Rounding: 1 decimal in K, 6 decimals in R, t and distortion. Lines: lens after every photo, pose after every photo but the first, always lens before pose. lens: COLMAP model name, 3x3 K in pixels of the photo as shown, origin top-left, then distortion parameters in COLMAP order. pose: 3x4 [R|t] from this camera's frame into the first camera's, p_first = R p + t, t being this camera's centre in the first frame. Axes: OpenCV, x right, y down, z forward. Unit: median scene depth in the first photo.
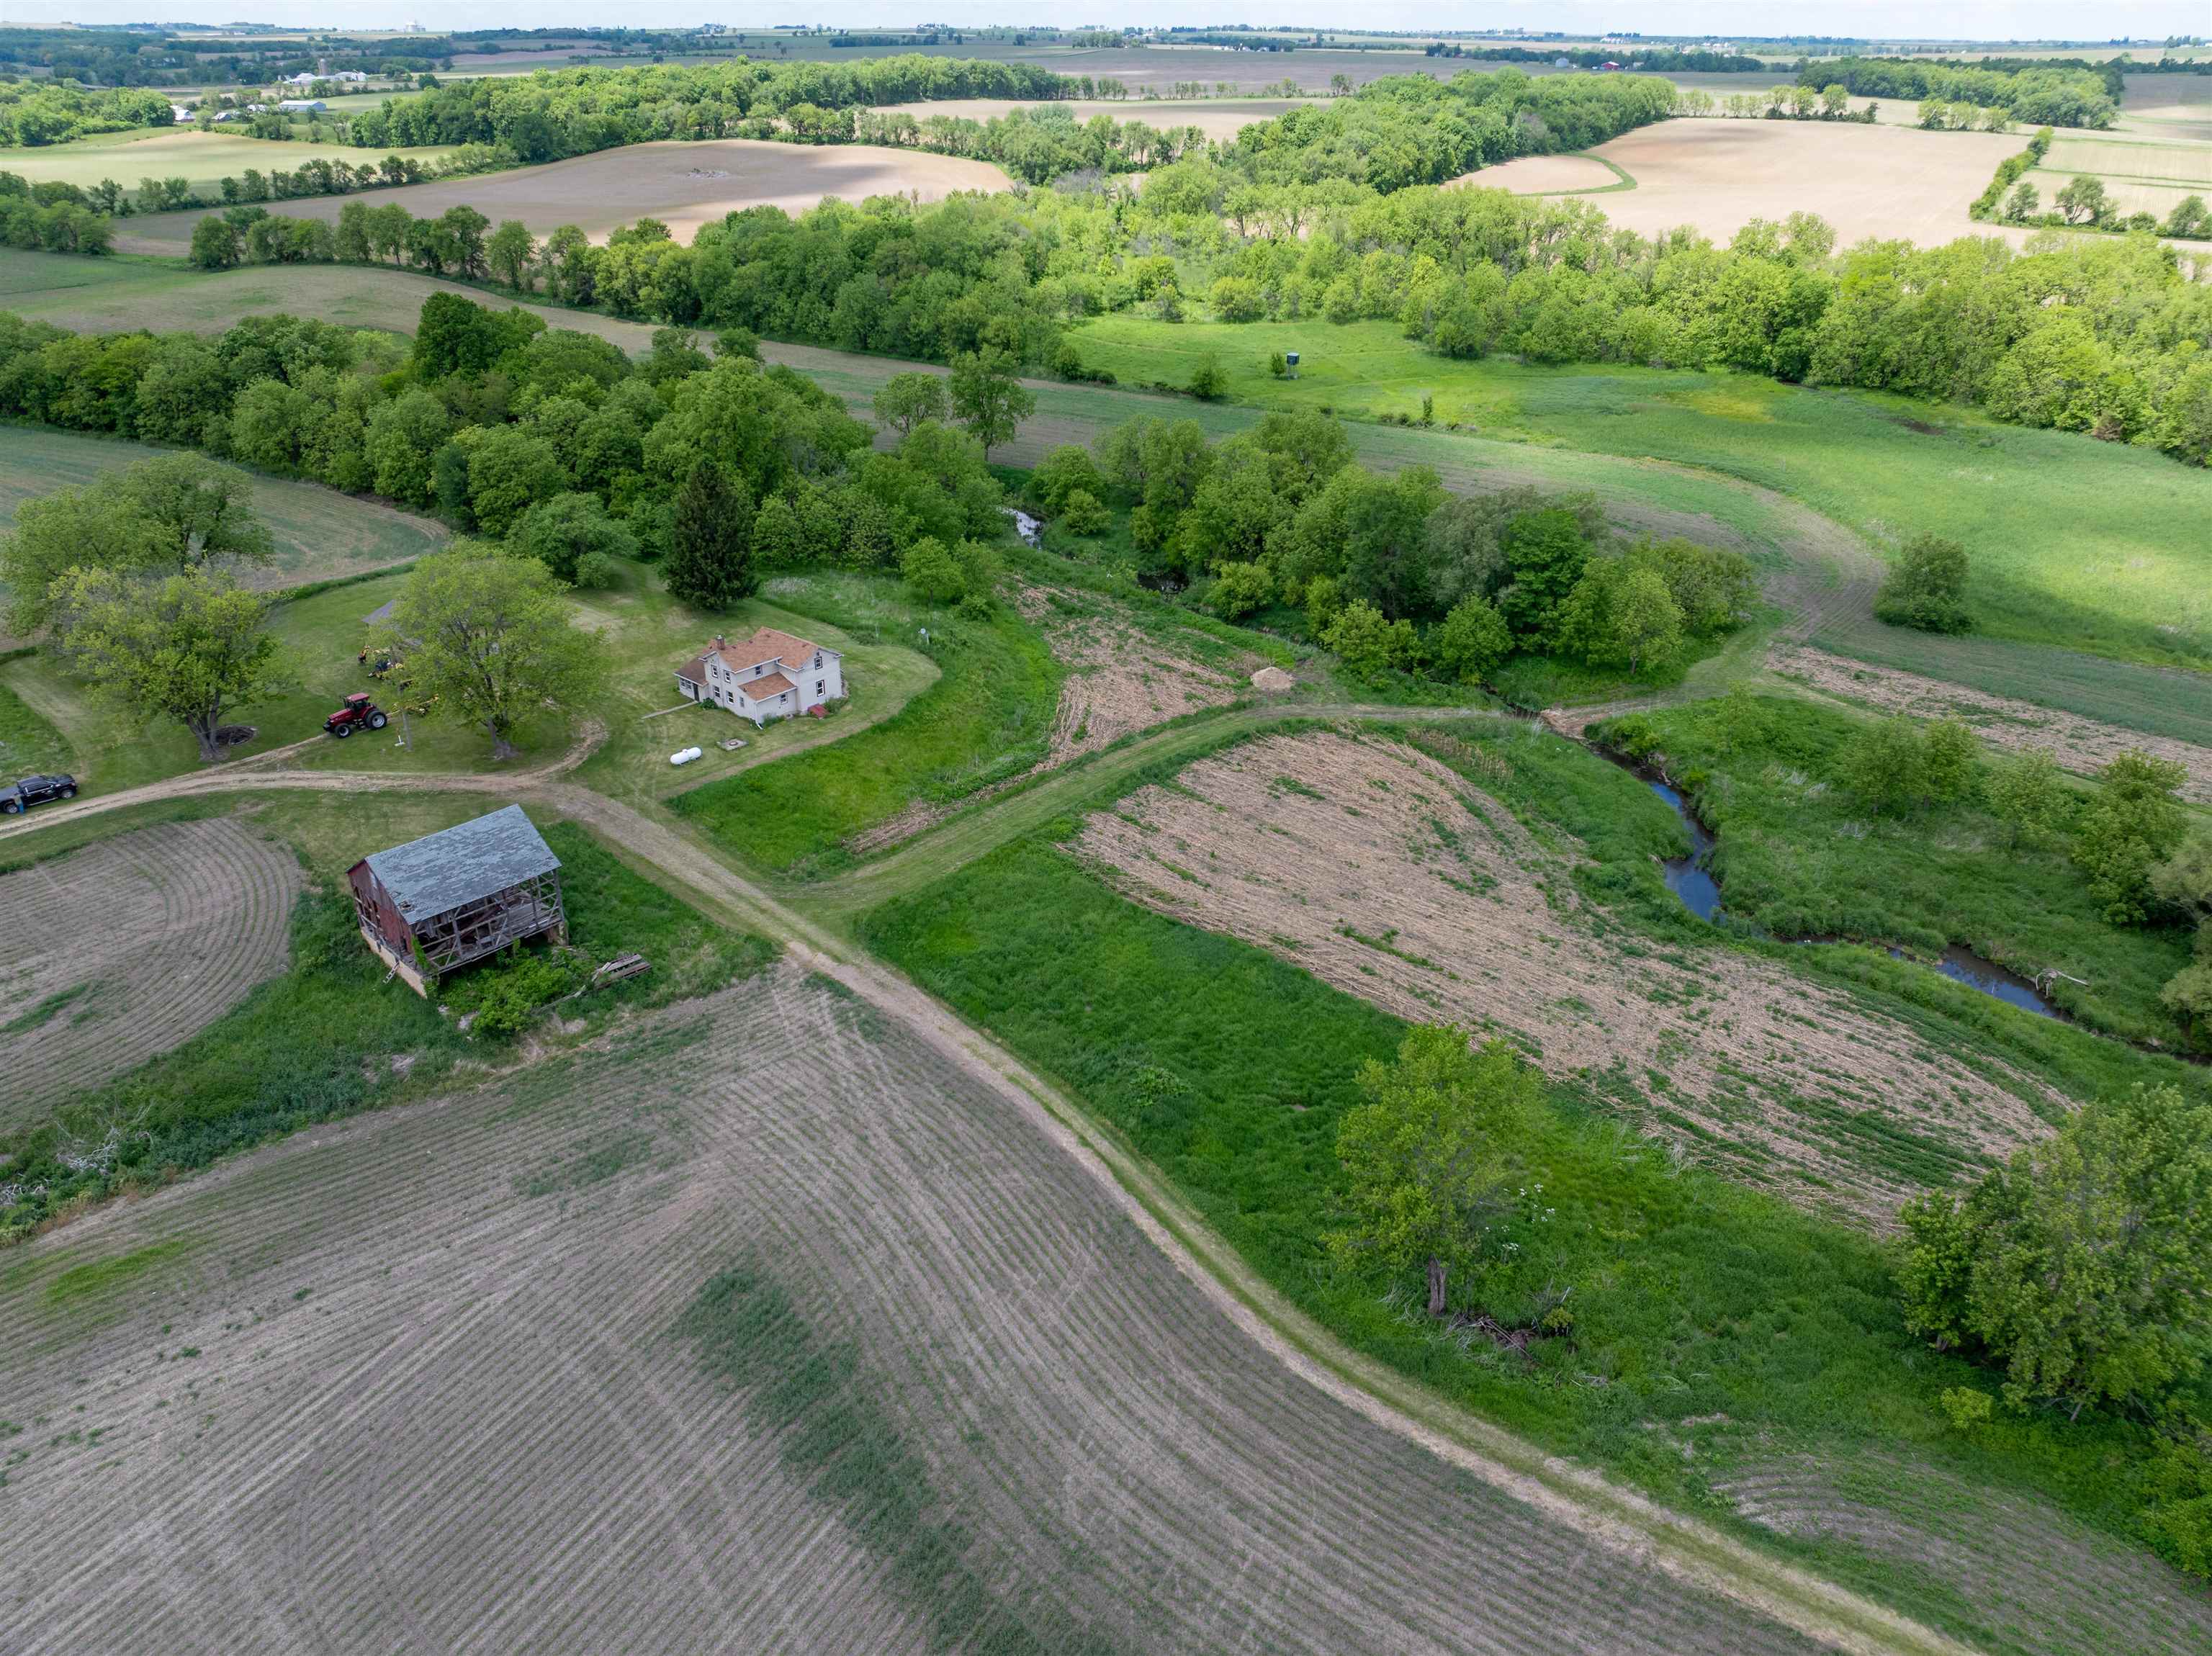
lens RADIAL K [[1499.4, 0, 1110.4], [0, 1499.4, 826.3], [0, 0, 1]] dist [-0.036183, 0.002678]
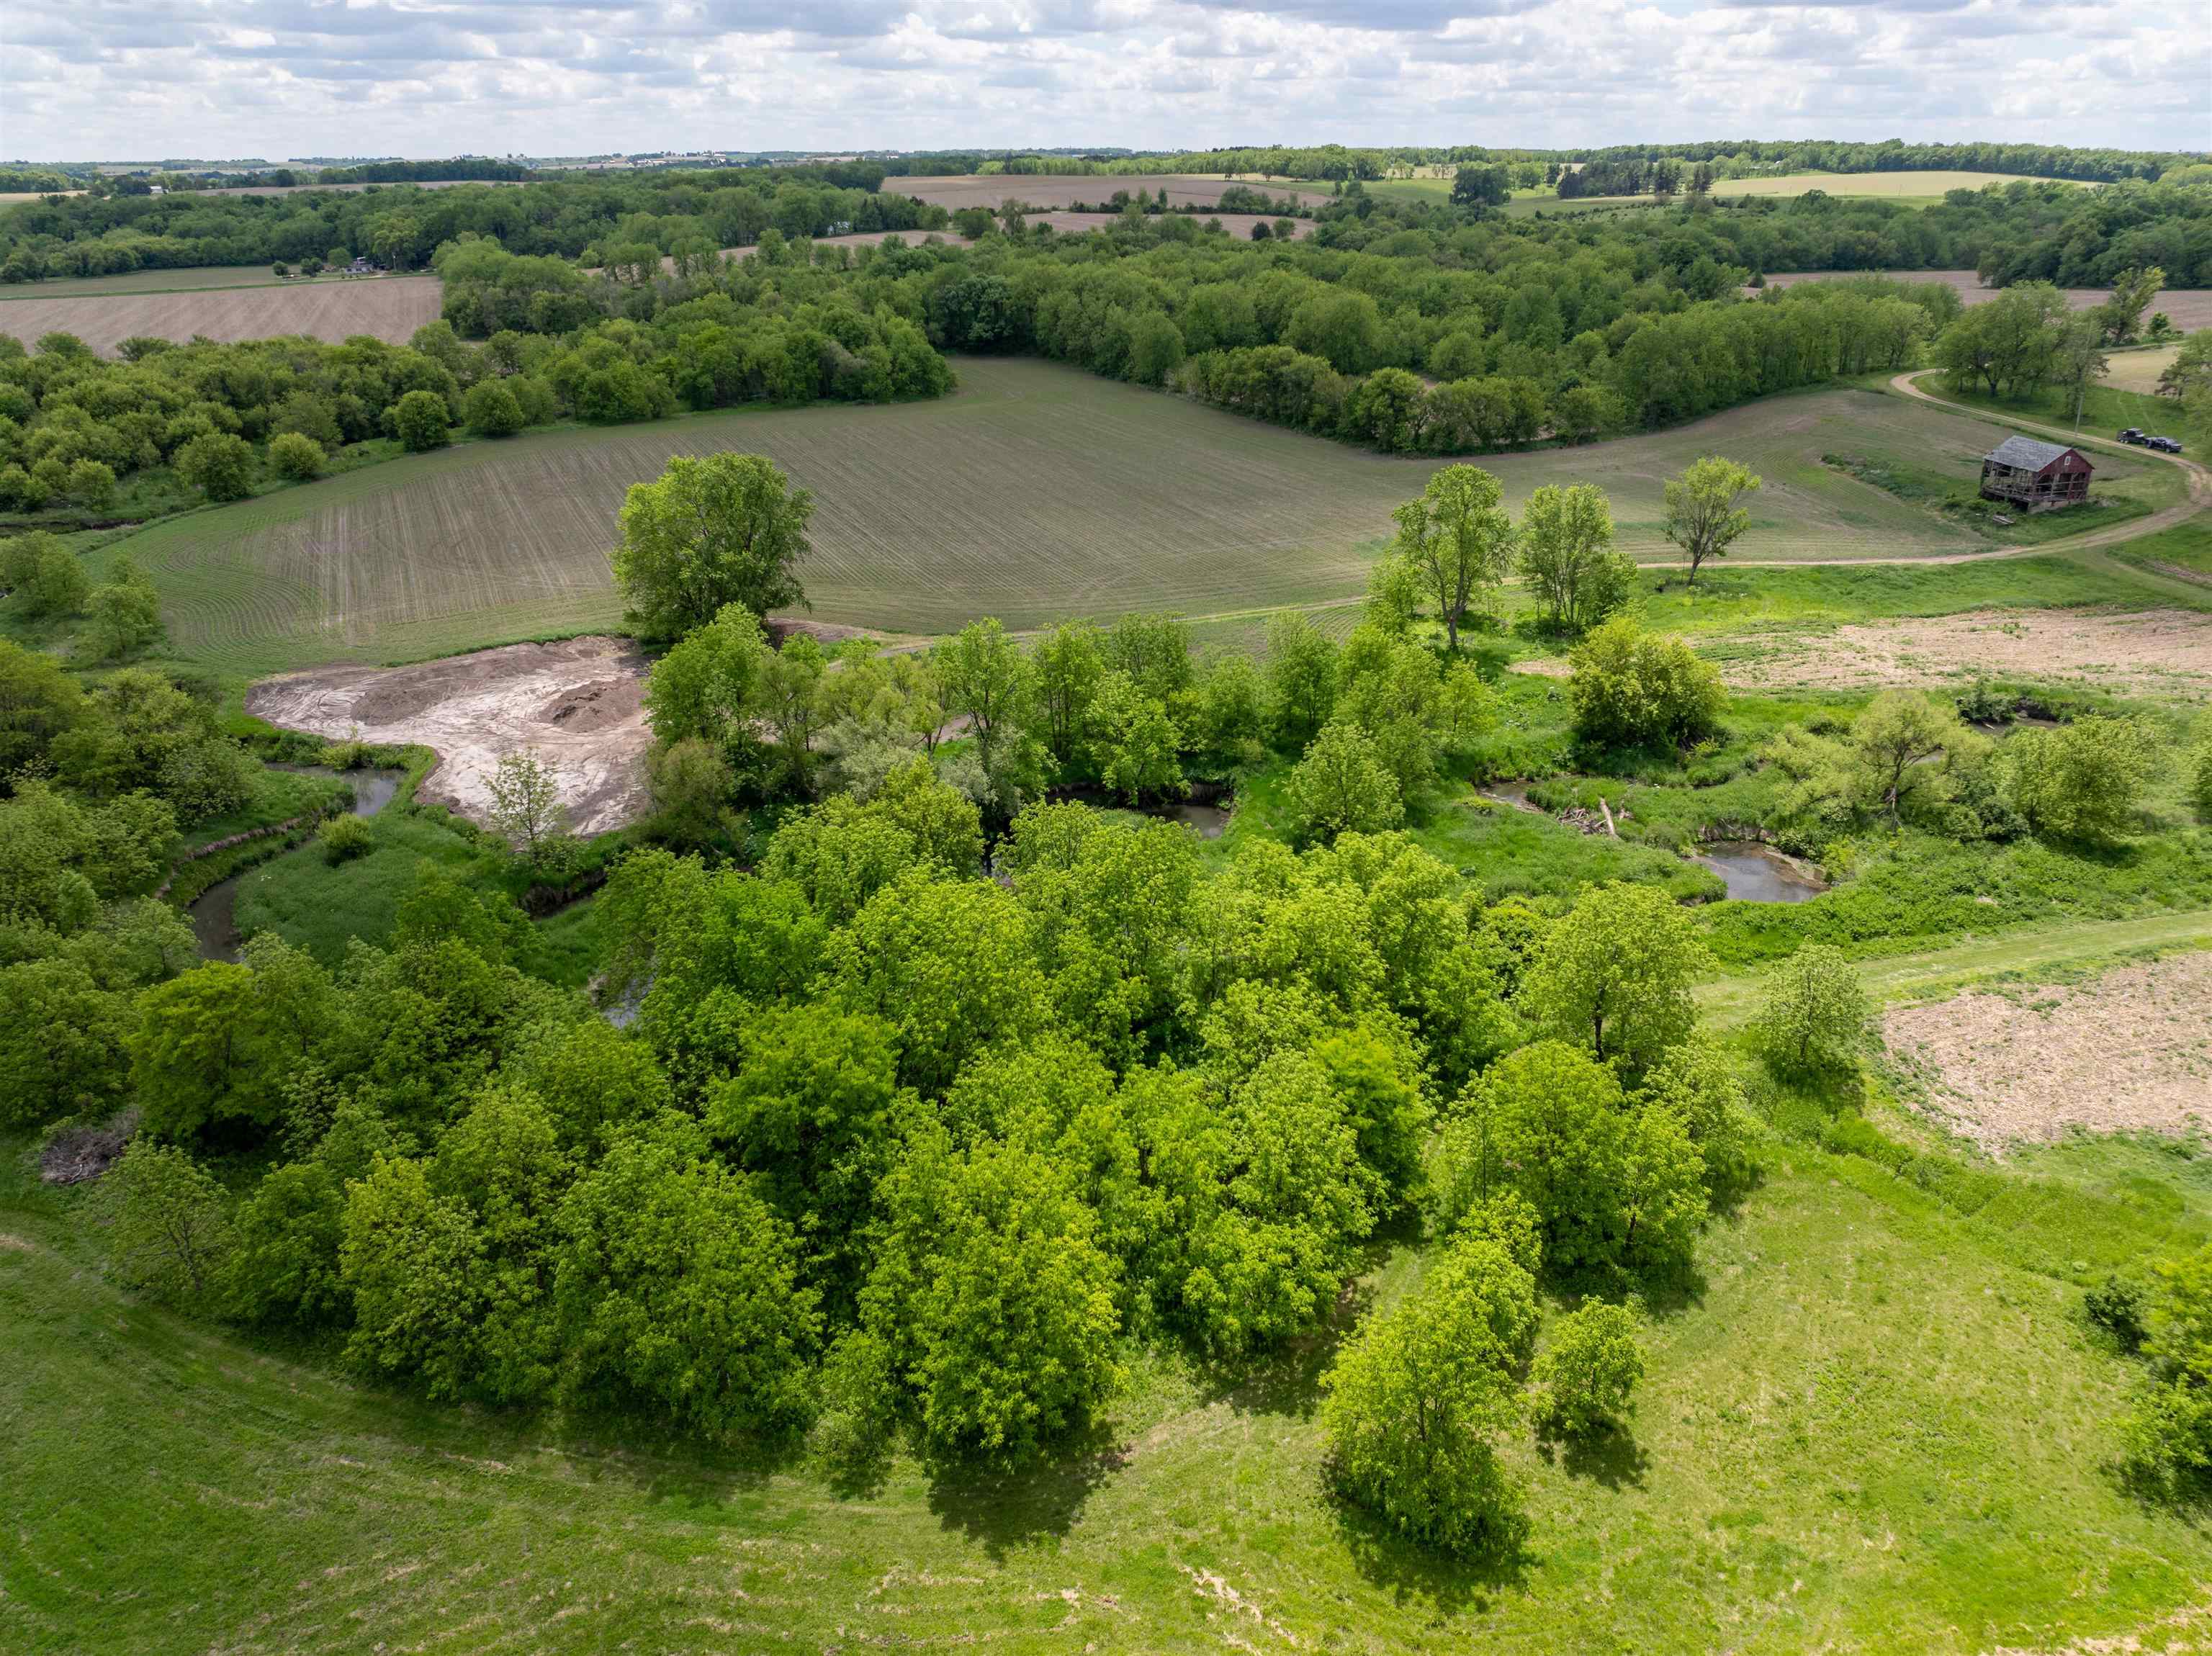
lens RADIAL K [[1557.7, 0, 1125.1], [0, 1557.7, 815.8], [0, 0, 1]] dist [-0.056293, 0.027347]
pose [[-0.556324, 0.318168, -0.767641, 1.526789], [-0.398469, 0.708511, 0.582438, -0.264021], [0.729196, 0.629905, -0.267382, 0.713525]]
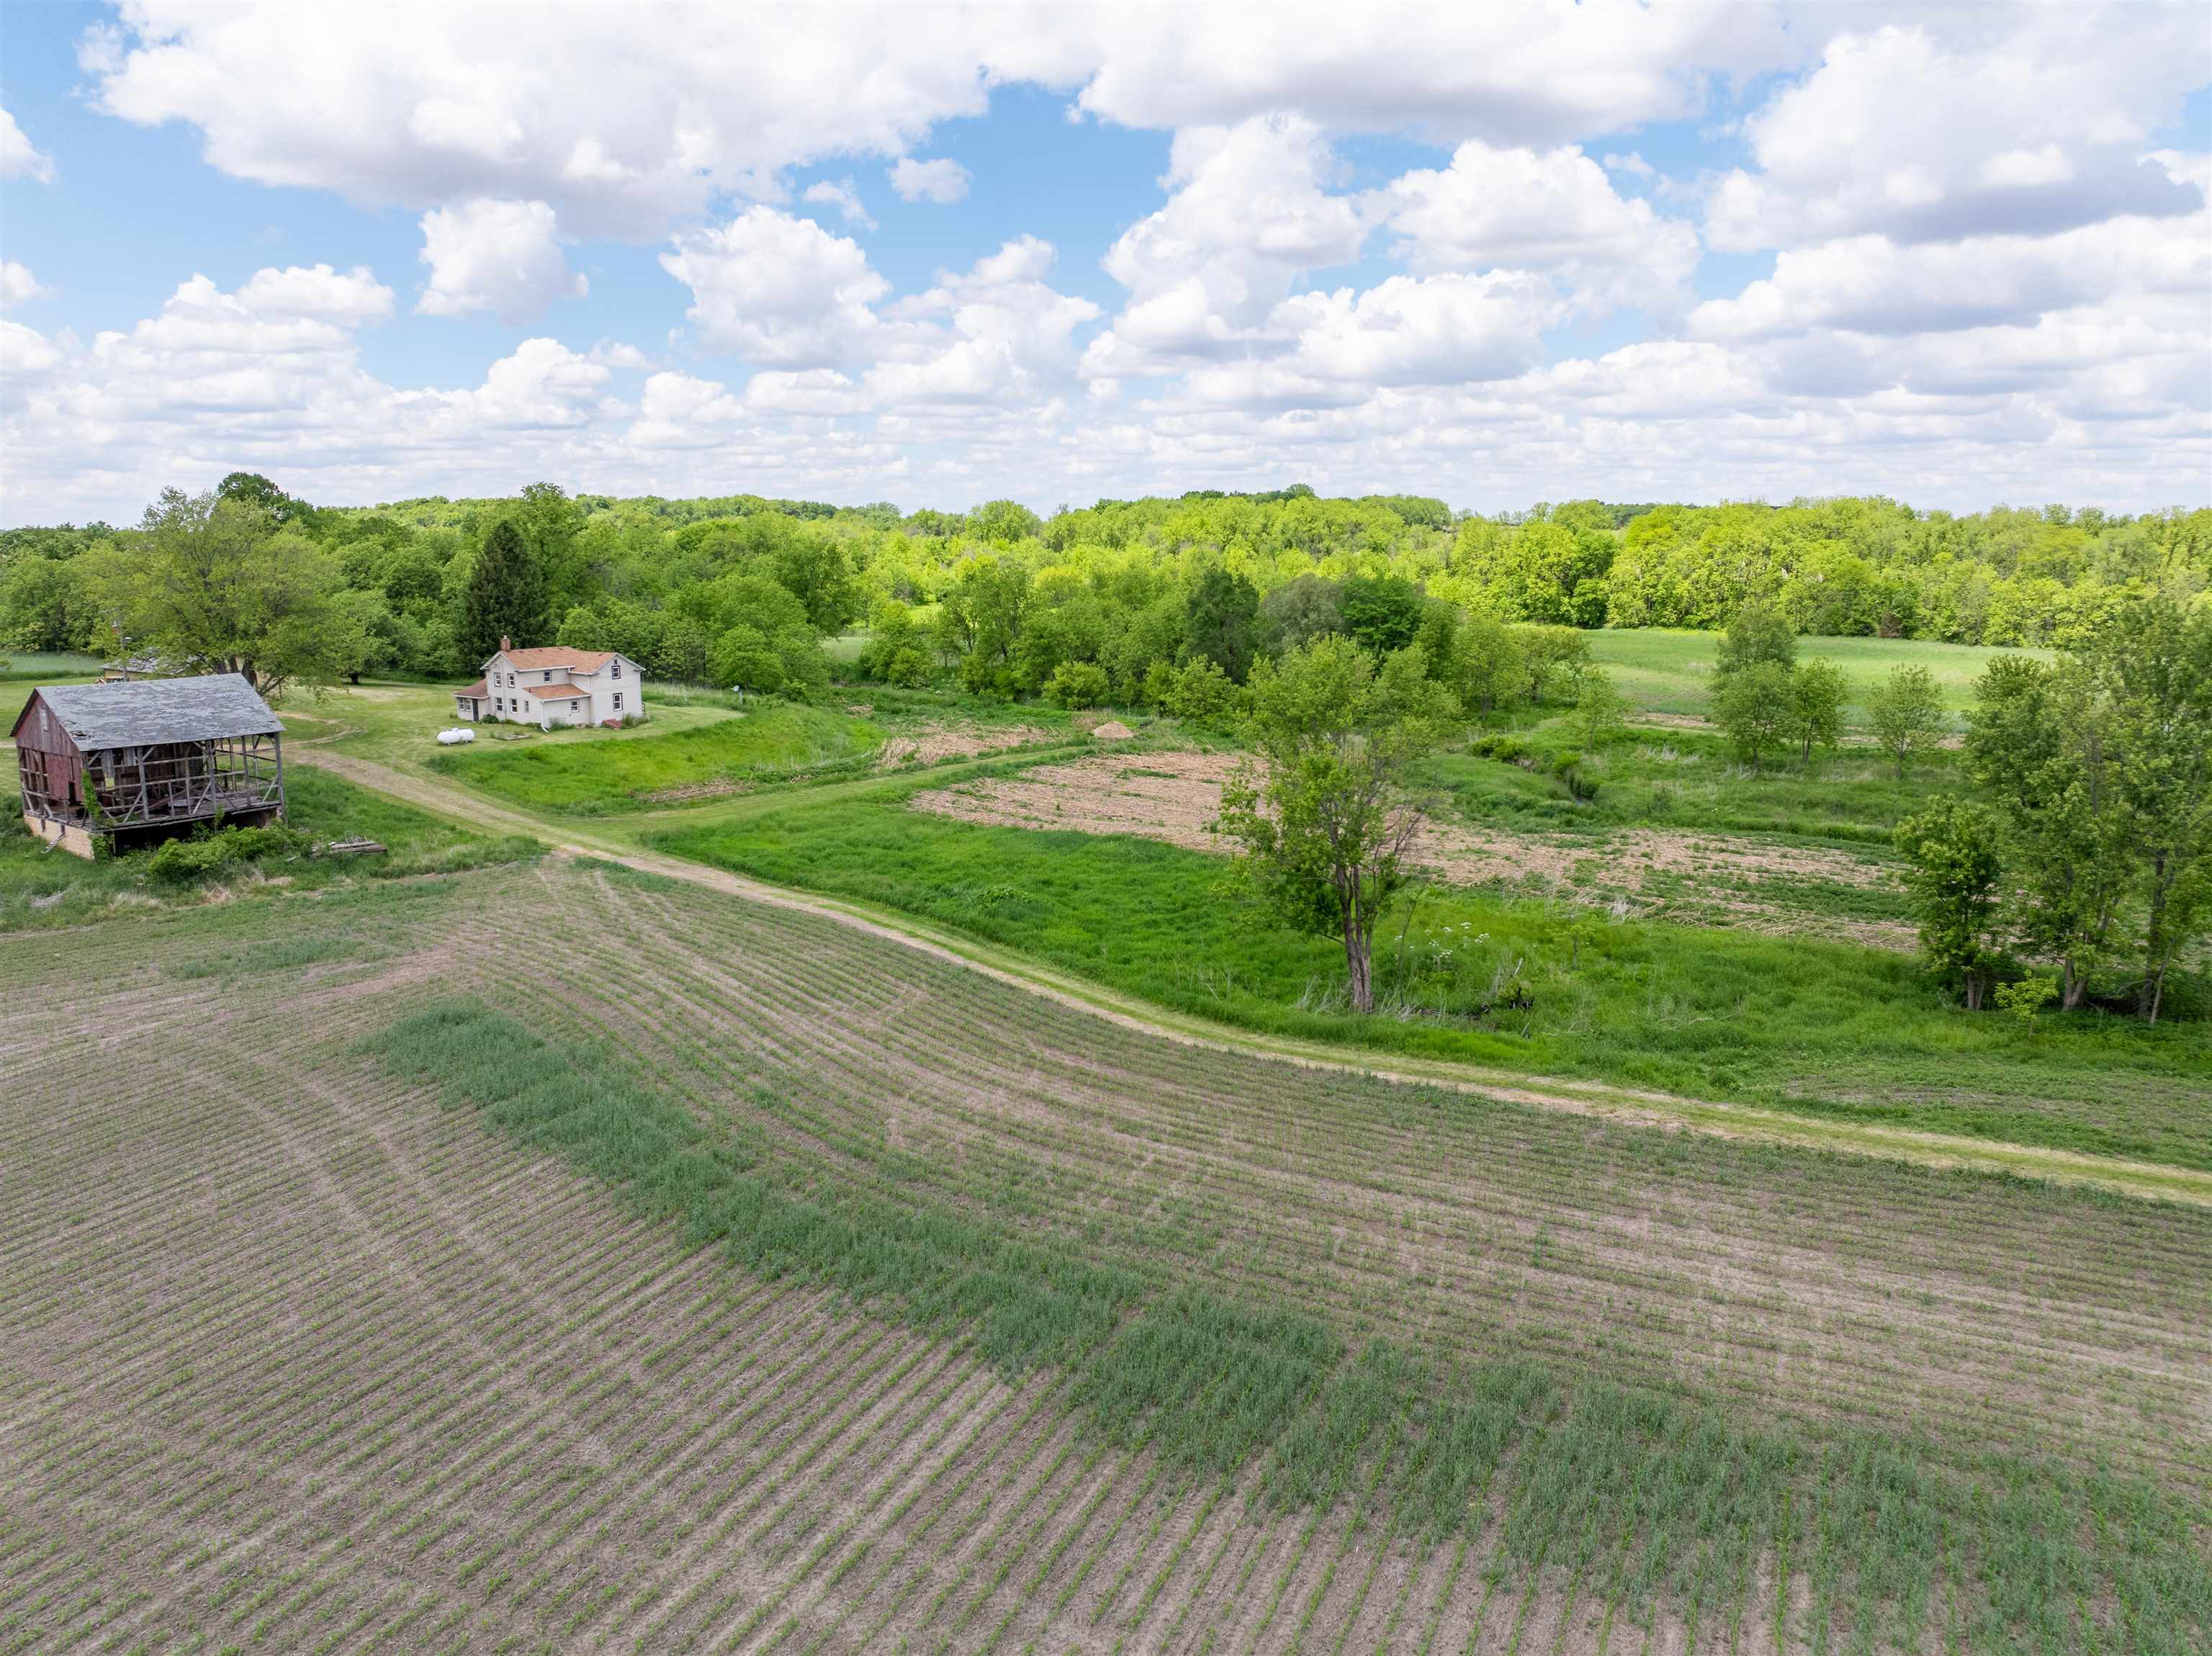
lens RADIAL K [[1518.5, 0, 1104.1], [0, 1518.5, 825.5], [0, 0, 1]] dist [-0.040468, 0.008711]
pose [[0.994013, -0.028150, 0.105569, 0.000008], [0.058846, 0.952057, -0.300207, 0.272091], [-0.092057, 0.304622, 0.948014, 0.129753]]
